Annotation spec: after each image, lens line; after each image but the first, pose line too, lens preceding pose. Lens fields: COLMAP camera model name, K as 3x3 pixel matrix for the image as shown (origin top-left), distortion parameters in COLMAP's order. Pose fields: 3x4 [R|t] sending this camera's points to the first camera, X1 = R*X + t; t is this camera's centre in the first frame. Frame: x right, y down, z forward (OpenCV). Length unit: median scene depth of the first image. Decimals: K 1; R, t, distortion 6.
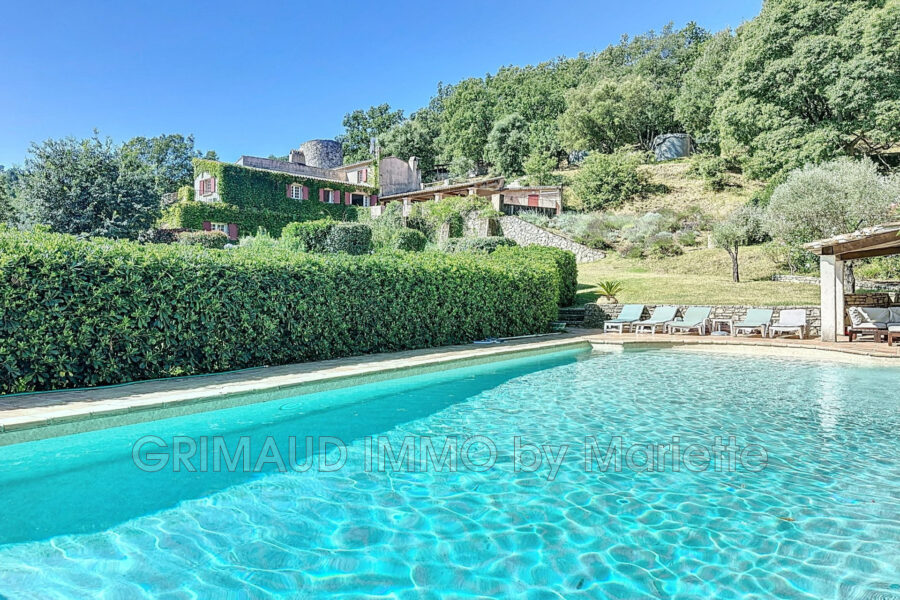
lens RADIAL K [[747.9, 0, 453.0], [0, 747.9, 298.1], [0, 0, 1]] dist [-0.006833, 0.021524]
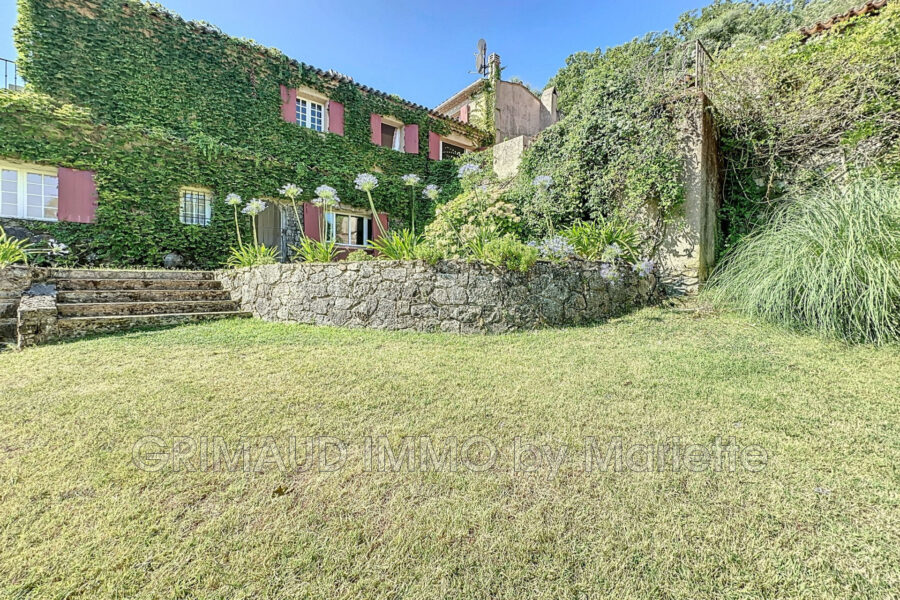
lens RADIAL K [[747.9, 0, 453.0], [0, 747.9, 298.1], [0, 0, 1]] dist [-0.006833, 0.021524]
pose [[0.994450, 0.013074, -0.104396, -0.082773], [-0.013585, 0.999899, -0.004179, -0.037030], [0.104331, 0.005574, 0.994527, 0.559322]]
